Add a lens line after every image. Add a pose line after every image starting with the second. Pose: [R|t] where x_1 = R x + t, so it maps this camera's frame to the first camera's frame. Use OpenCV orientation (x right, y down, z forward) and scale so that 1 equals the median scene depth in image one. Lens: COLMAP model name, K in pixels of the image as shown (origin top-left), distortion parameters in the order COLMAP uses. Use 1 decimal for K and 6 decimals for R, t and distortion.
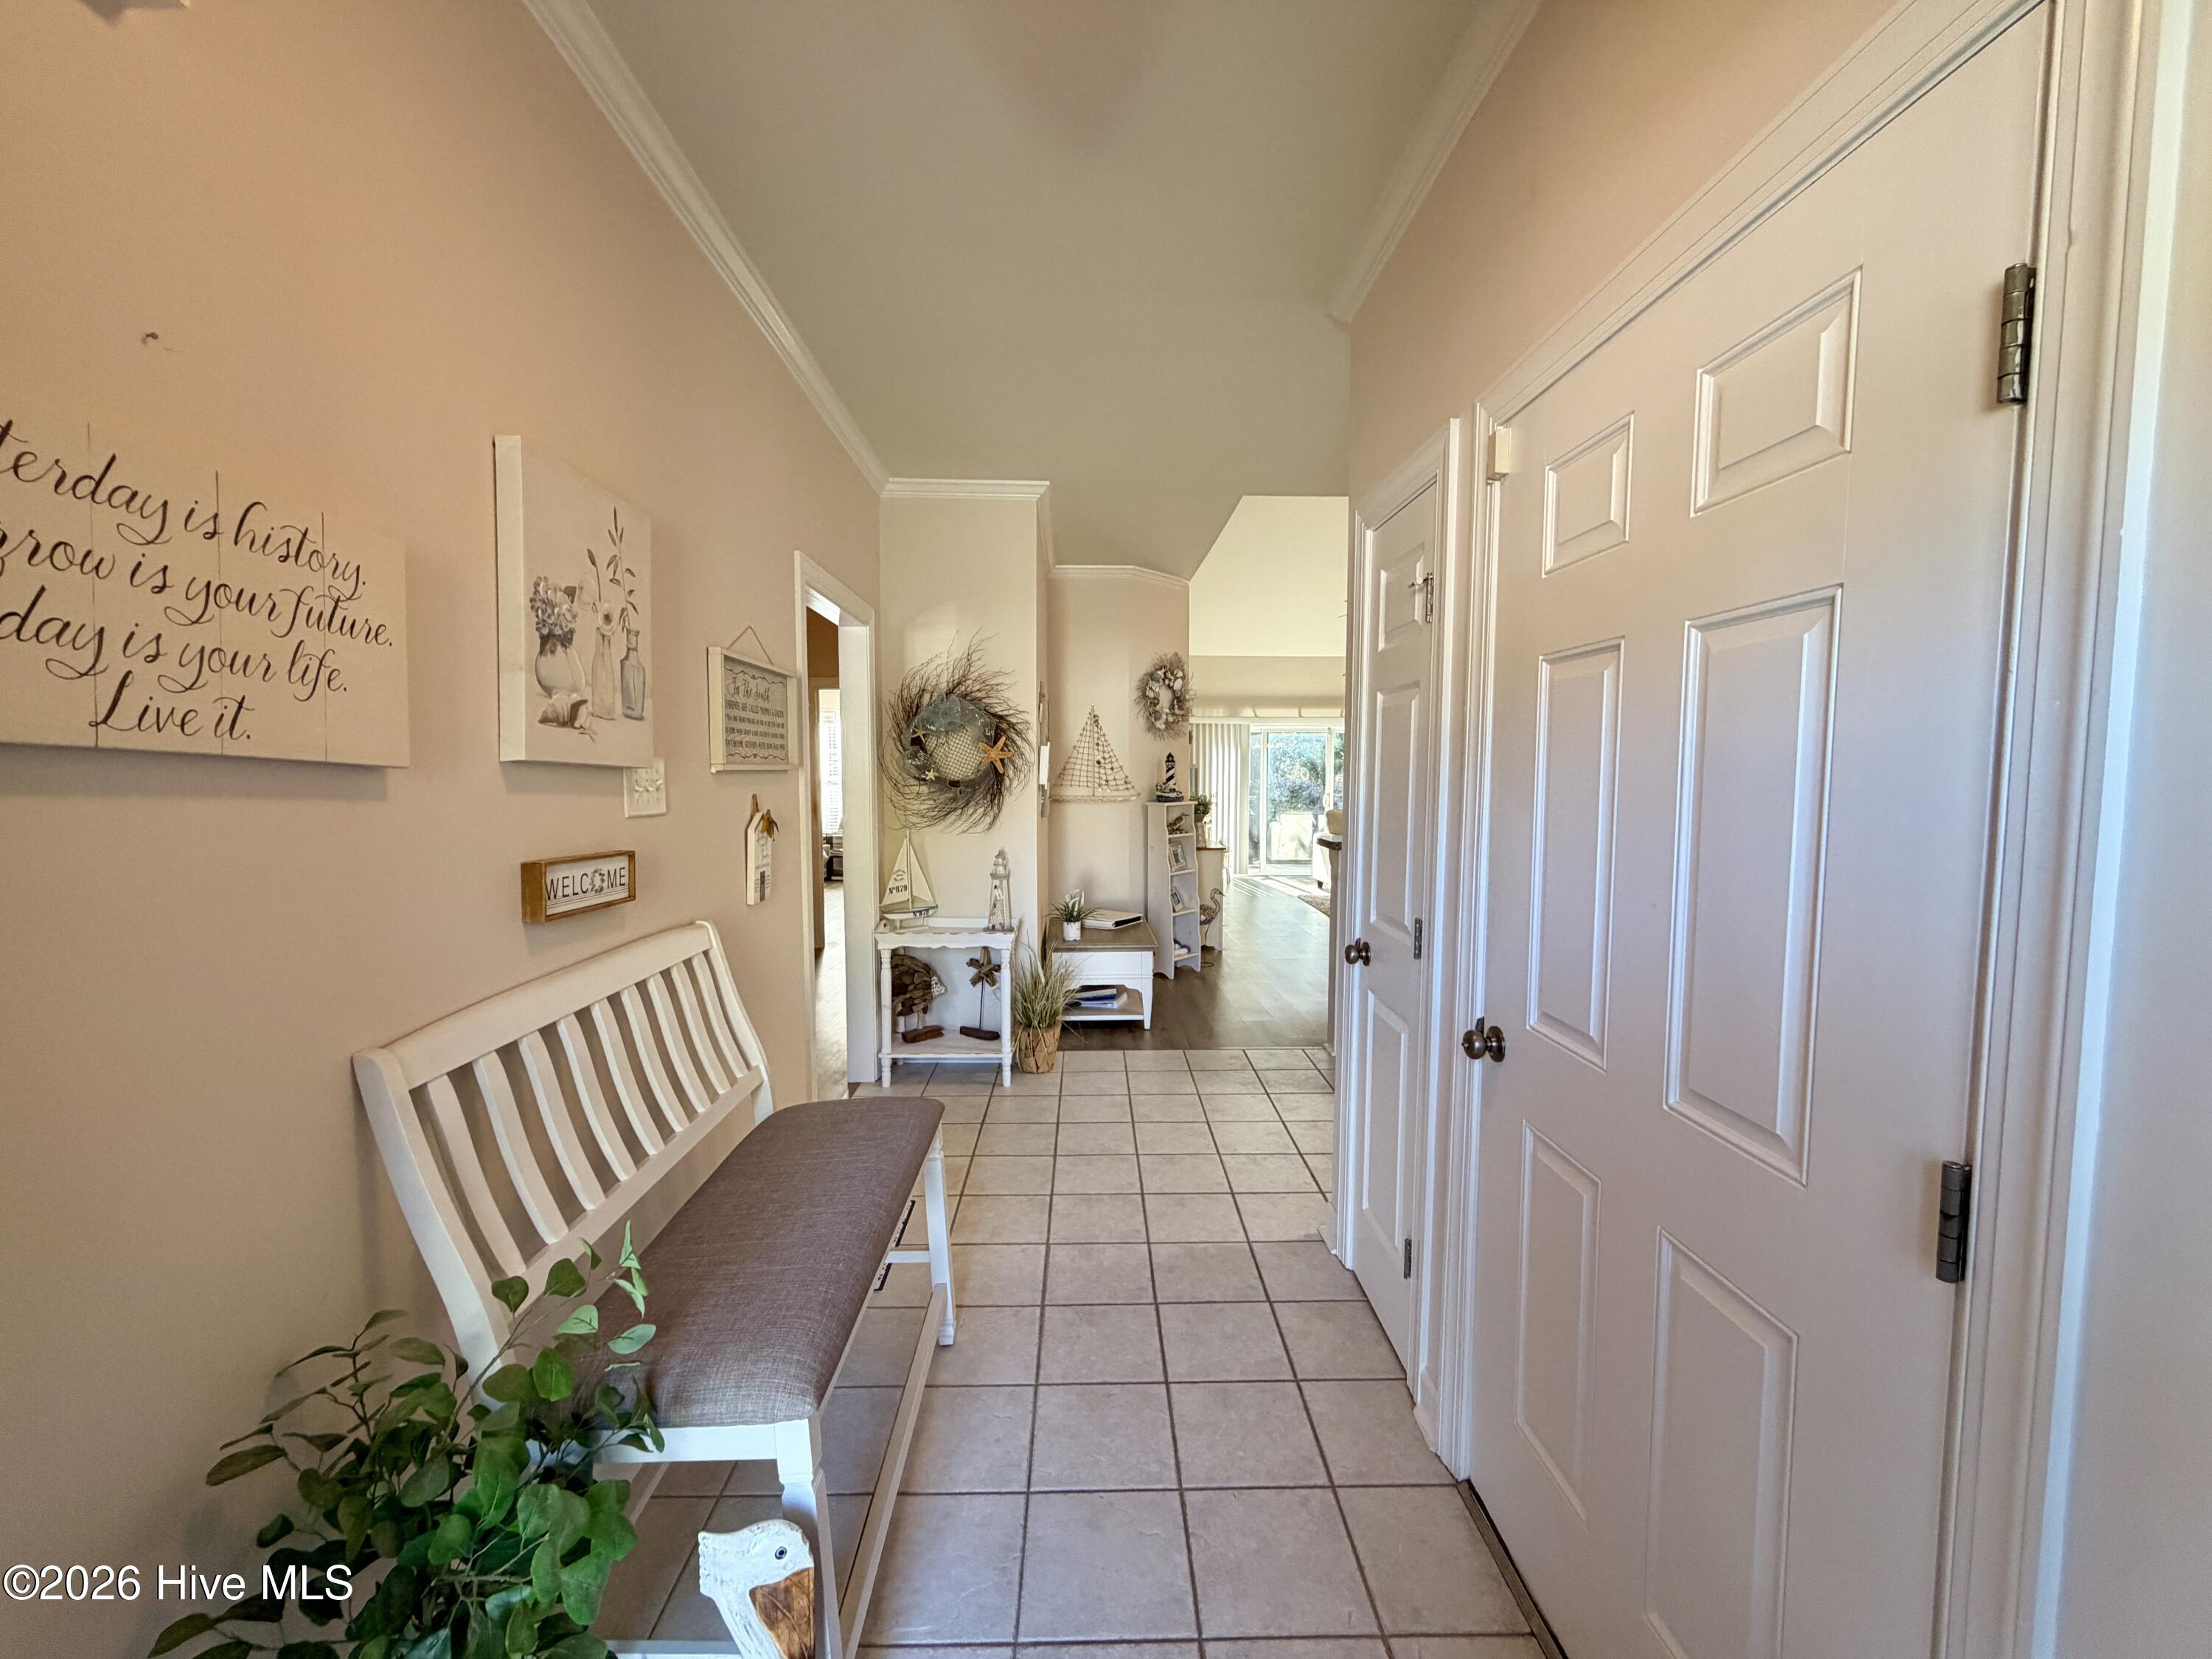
lens RADIAL K [[922.9, 0, 1106.6], [0, 922.9, 807.9], [0, 0, 1]] dist [0.001958, -0.000035]
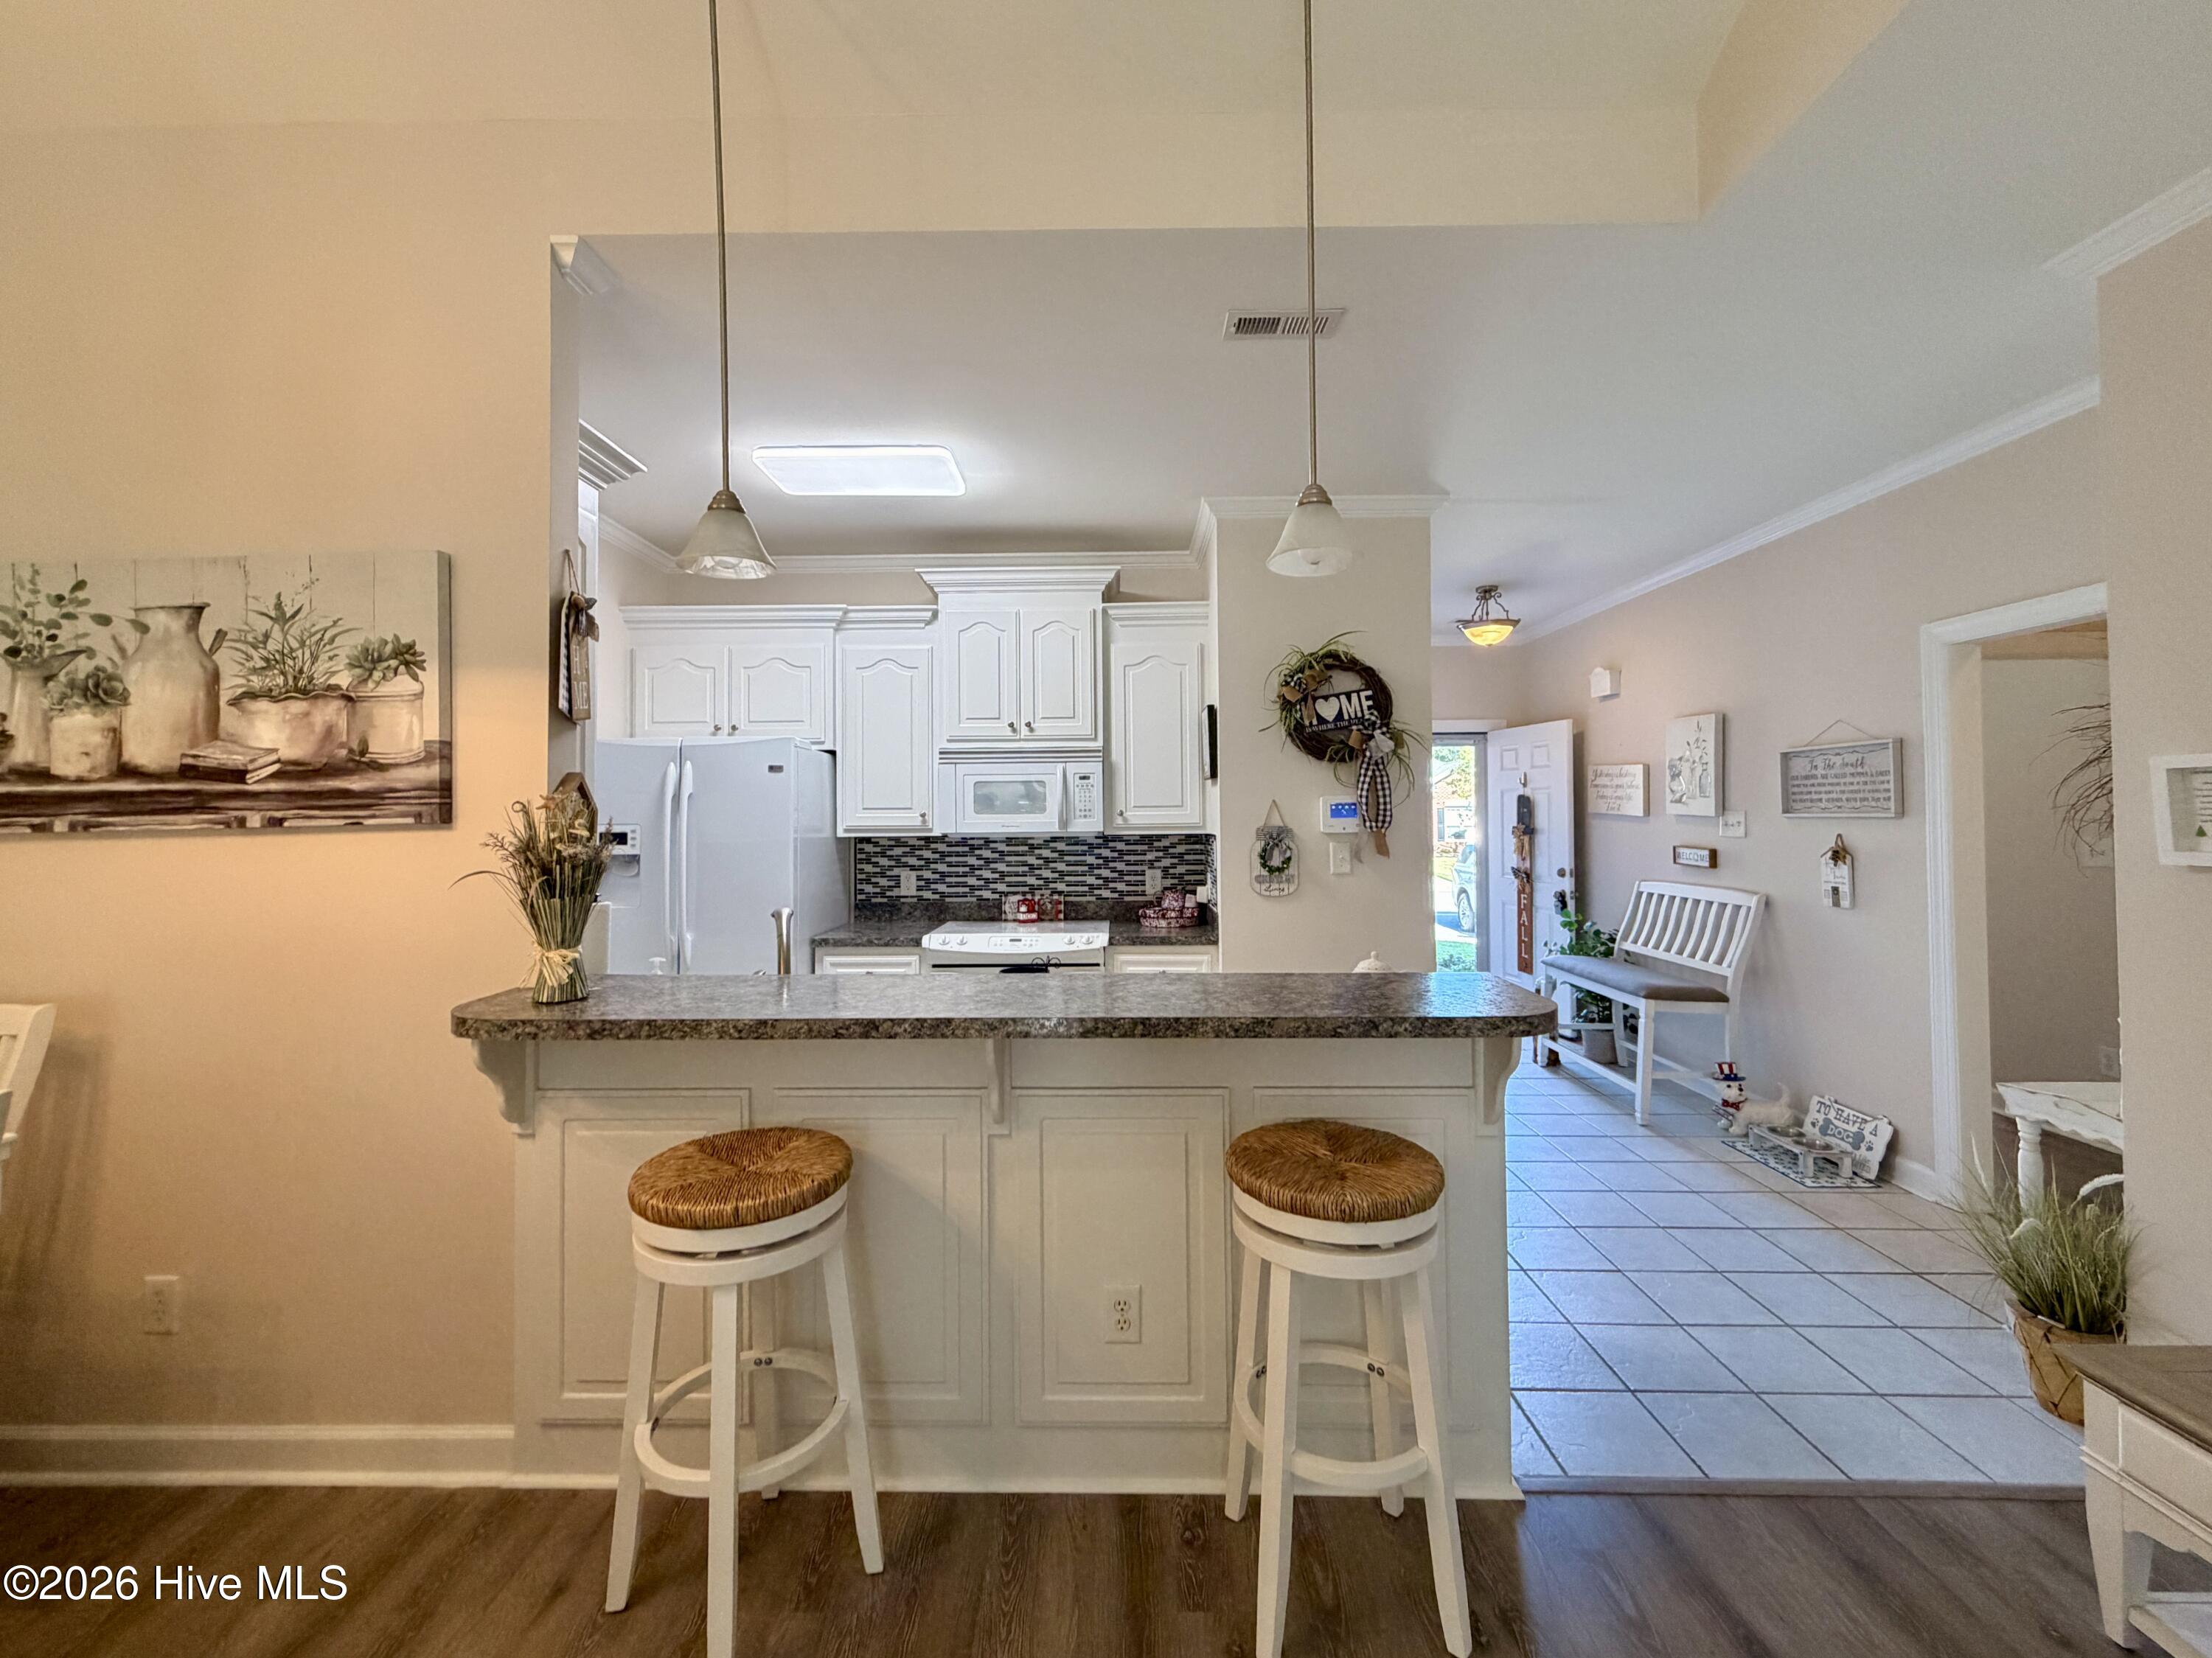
lens RADIAL K [[922.8, 0, 1106.6], [0, 922.8, 807.4], [0, 0, 1]] dist [0.001958, -0.000035]
pose [[-0.998790, 0.013797, 0.047204, 1.158679], [0.015234, 0.999427, 0.030215, -0.191835], [-0.046760, 0.030897, -0.998428, 4.090921]]
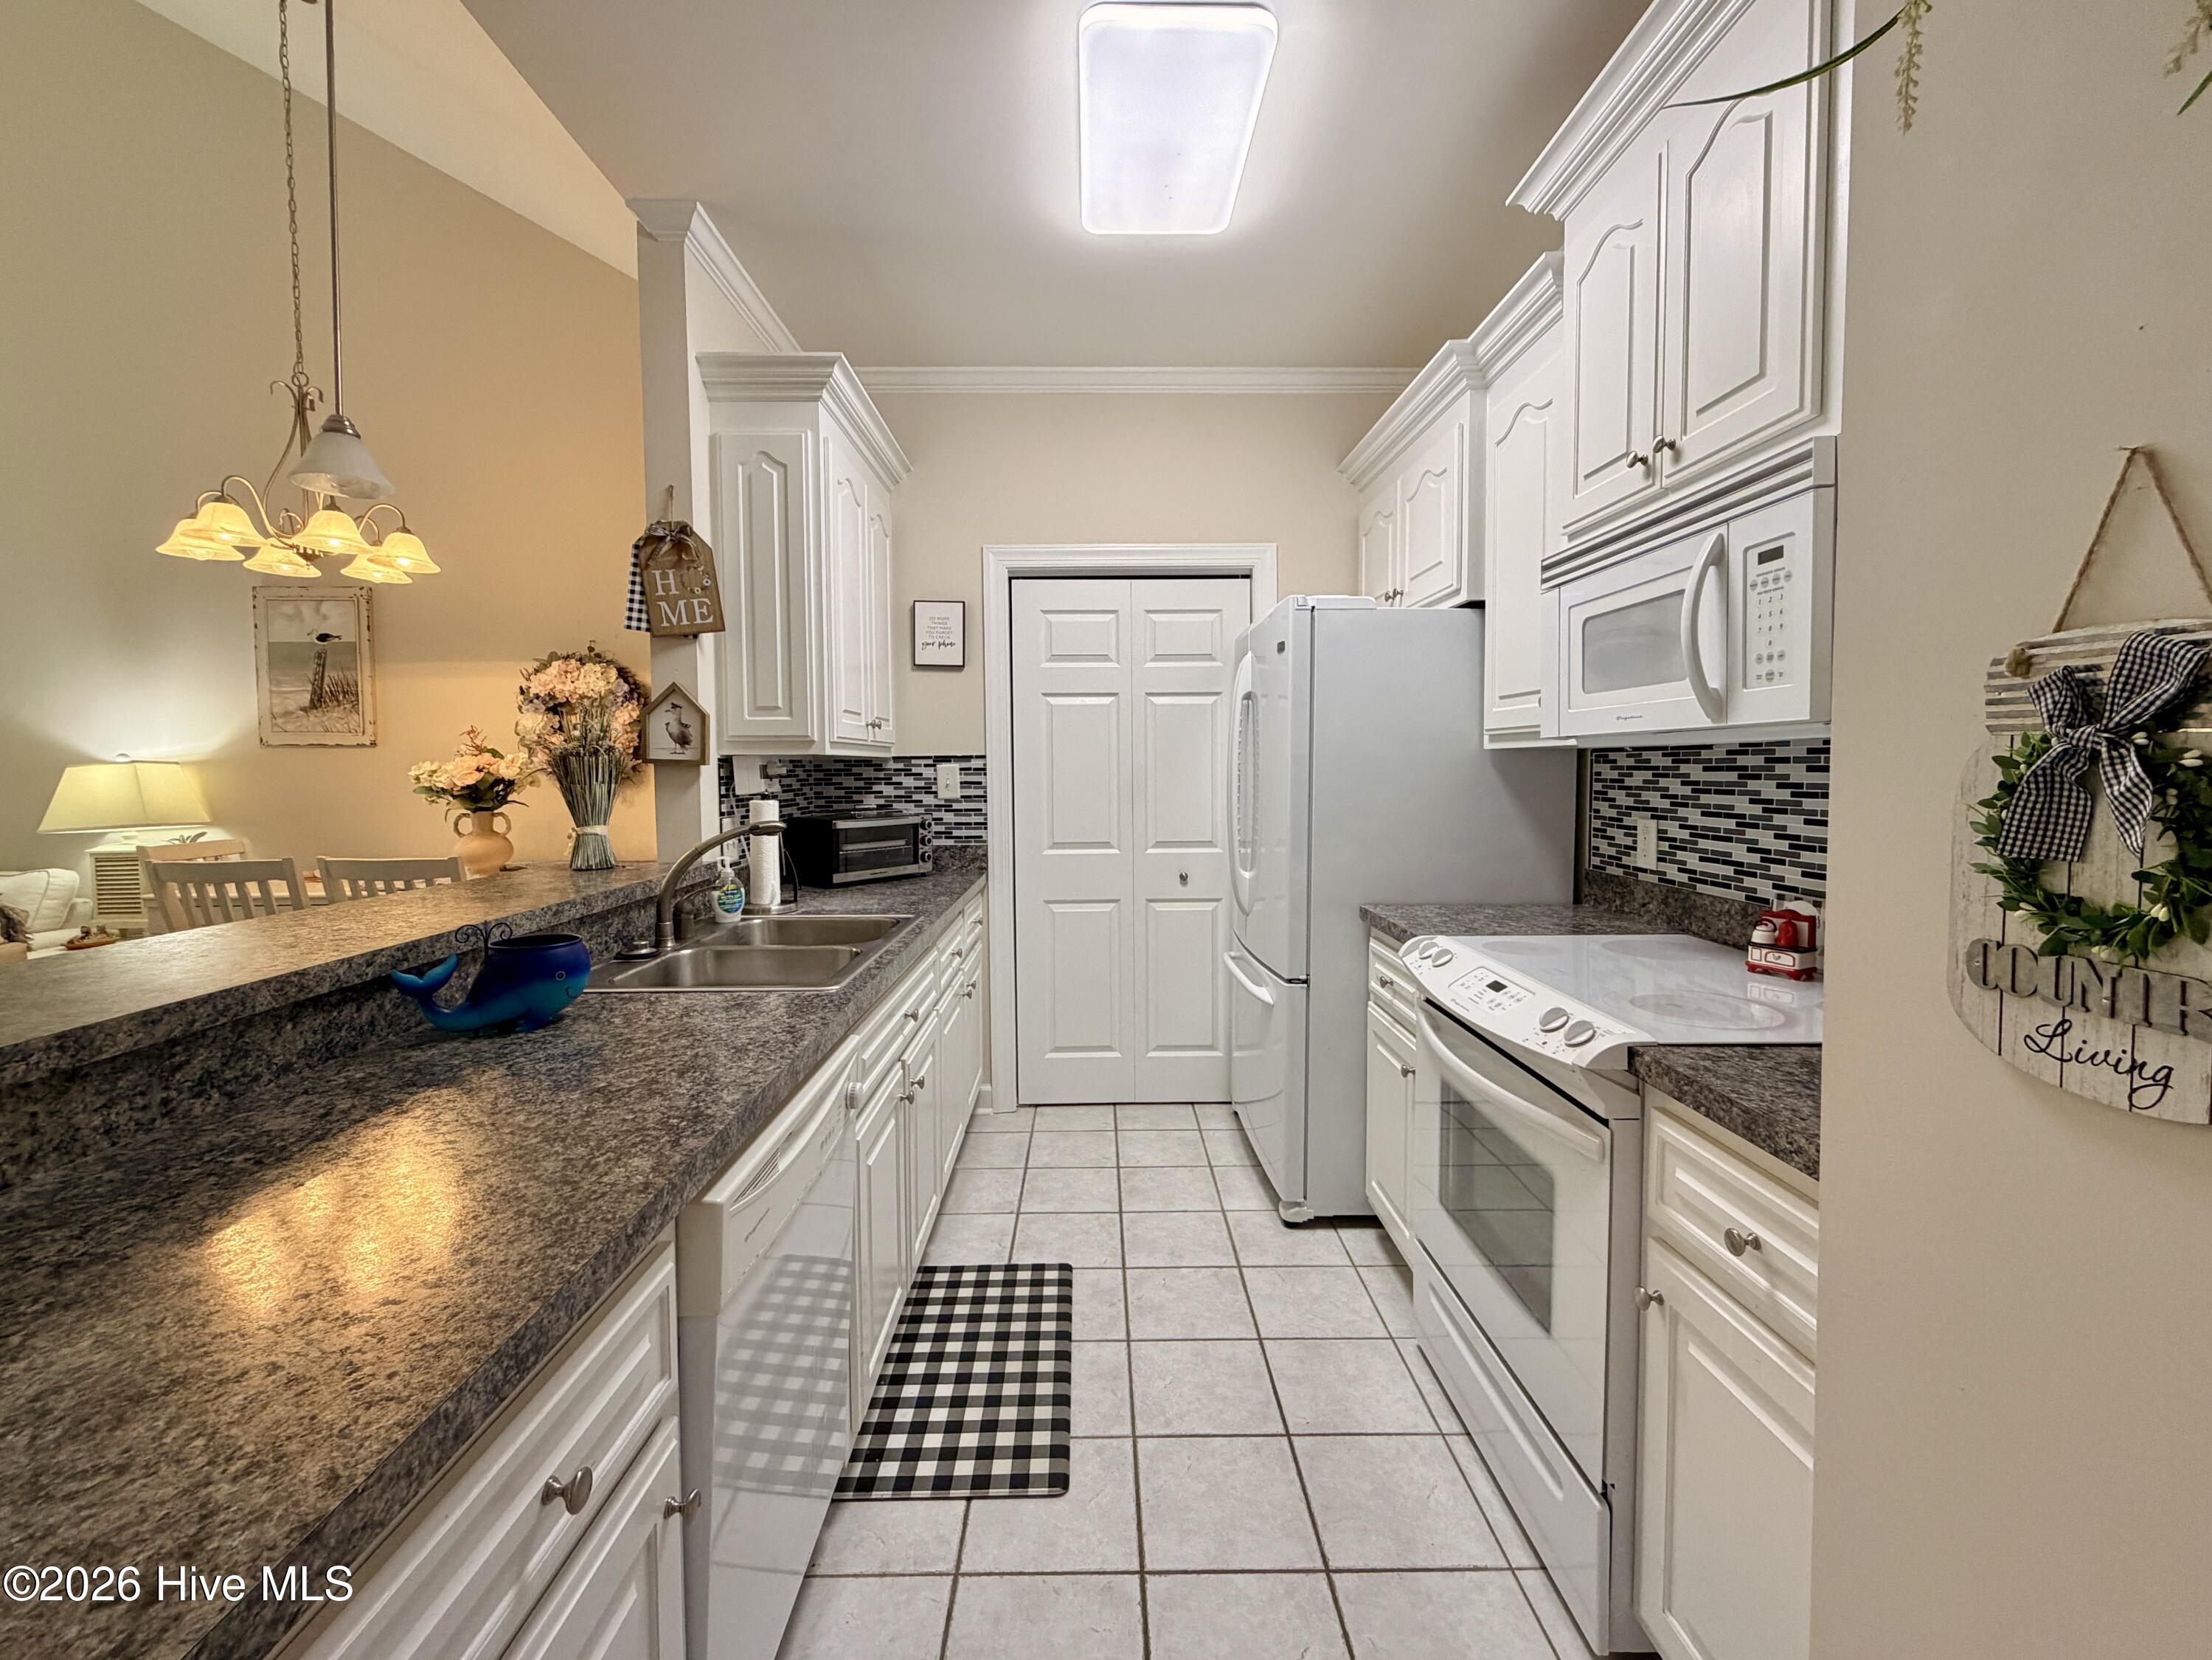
lens RADIAL K [[923.0, 0, 1106.6], [0, 923.0, 808.4], [0, 0, 1]] dist [0.001958, -0.000035]
pose [[0.009865, -0.041390, 0.999094, 0.285299], [0.046002, 0.998104, 0.040895, 0.019883], [-0.998893, 0.045557, 0.011750, 1.460507]]
